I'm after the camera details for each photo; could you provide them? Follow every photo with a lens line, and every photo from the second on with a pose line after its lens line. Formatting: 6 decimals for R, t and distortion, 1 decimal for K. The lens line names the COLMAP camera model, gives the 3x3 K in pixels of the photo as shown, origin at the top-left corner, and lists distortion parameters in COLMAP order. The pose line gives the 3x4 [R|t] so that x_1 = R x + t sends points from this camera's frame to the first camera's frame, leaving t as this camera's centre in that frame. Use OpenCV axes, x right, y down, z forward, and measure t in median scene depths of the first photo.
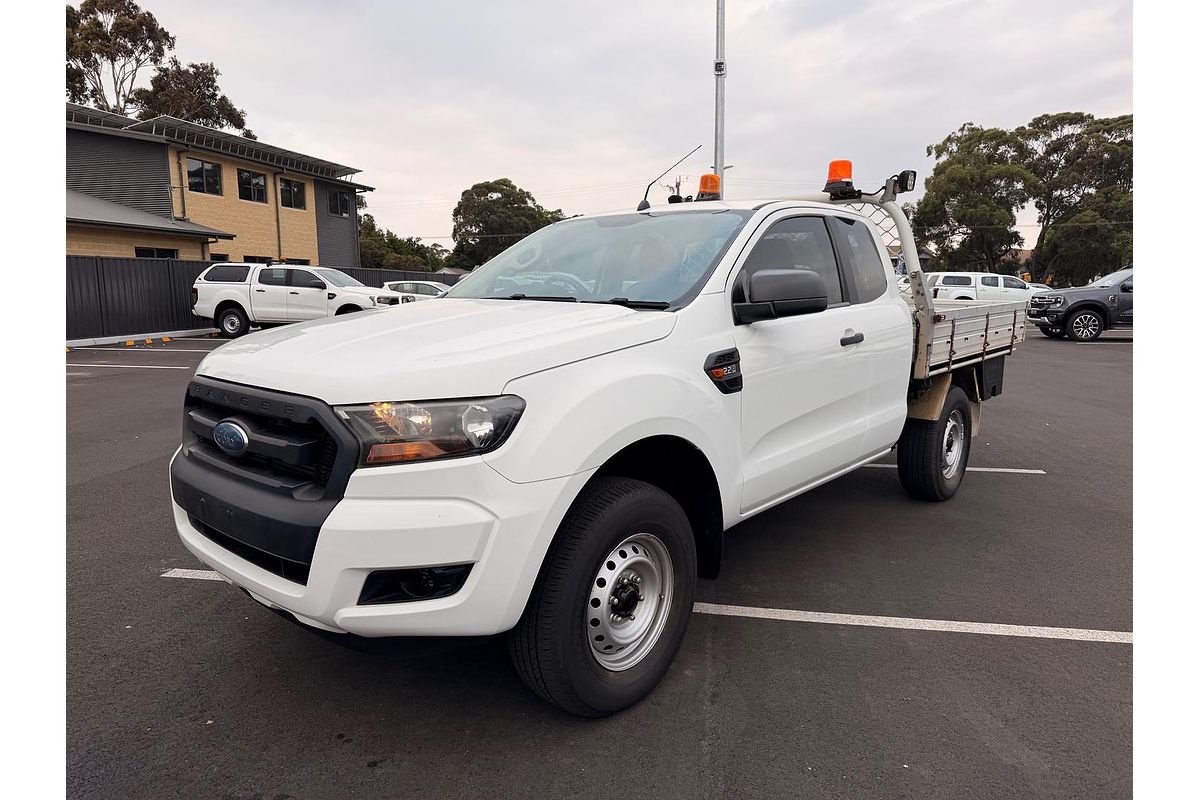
lens RADIAL K [[788.0, 0, 600.0], [0, 788.0, 400.0], [0, 0, 1]] dist [0.042777, -0.057352]
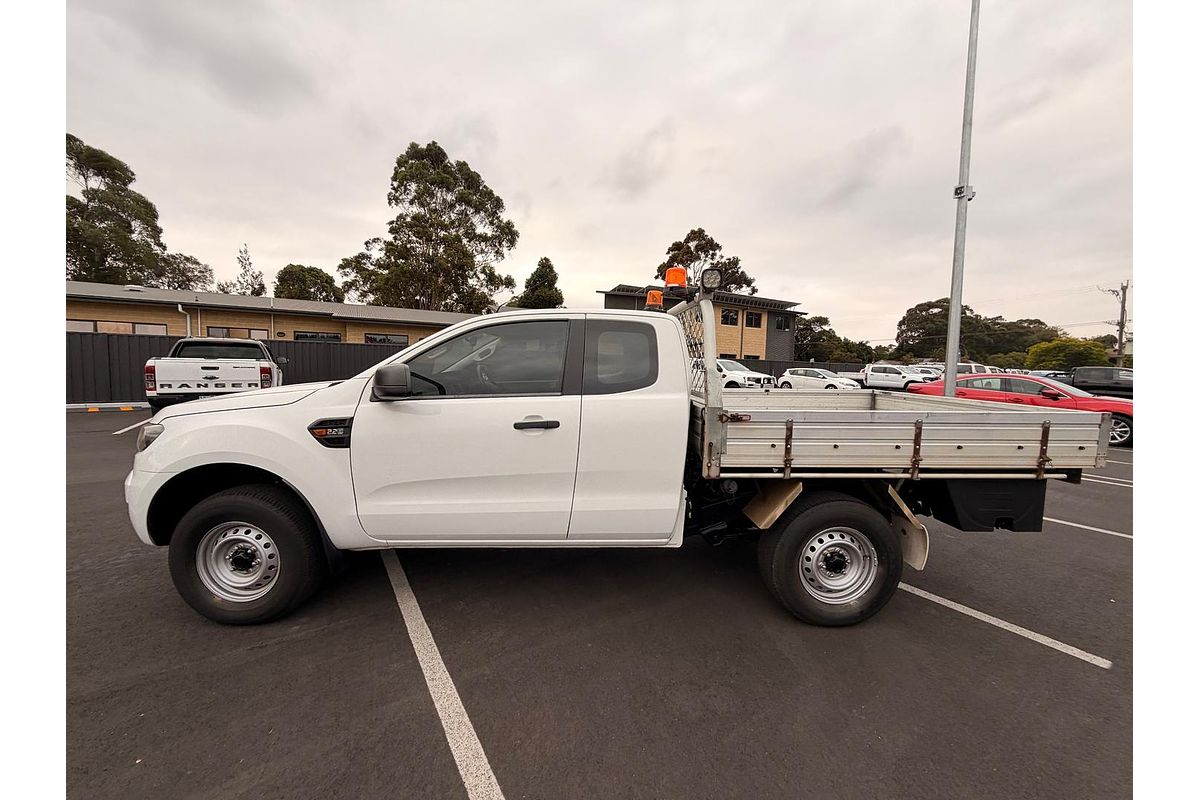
lens RADIAL K [[439.2, 0, 605.1], [0, 439.2, 393.4], [0, 0, 1]] dist [-0.000546, -0.000068]
pose [[0.665006, 0.060681, -0.744369, 0.331189], [-0.126606, 0.991427, -0.032287, -0.043947], [0.736028, 0.115712, 0.666988, 0.248355]]
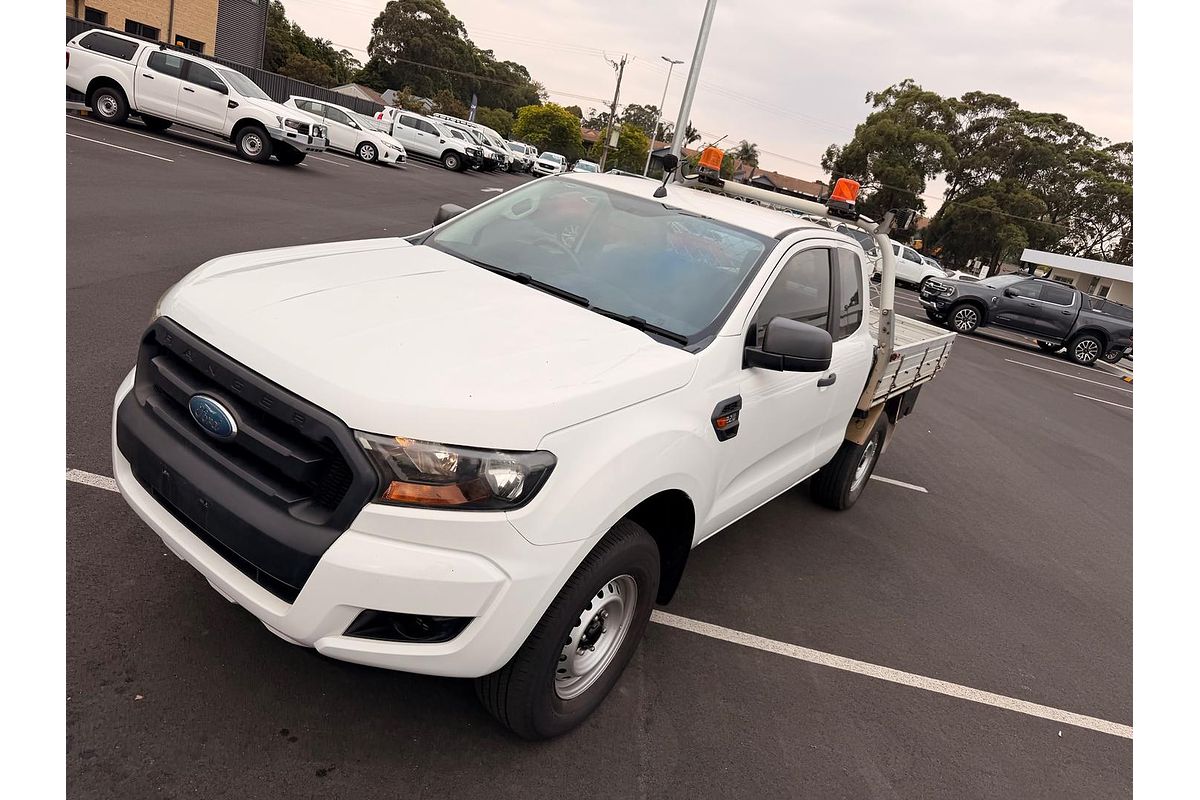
lens RADIAL K [[791.9, 0, 615.8], [0, 791.9, 403.4], [0, 0, 1]] dist [0.021905, -0.033520]
pose [[0.960985, 0.197170, 0.193991, -0.052752], [-0.226429, 0.963575, 0.142314, -0.050414], [-0.158865, -0.180686, 0.970626, 0.016039]]
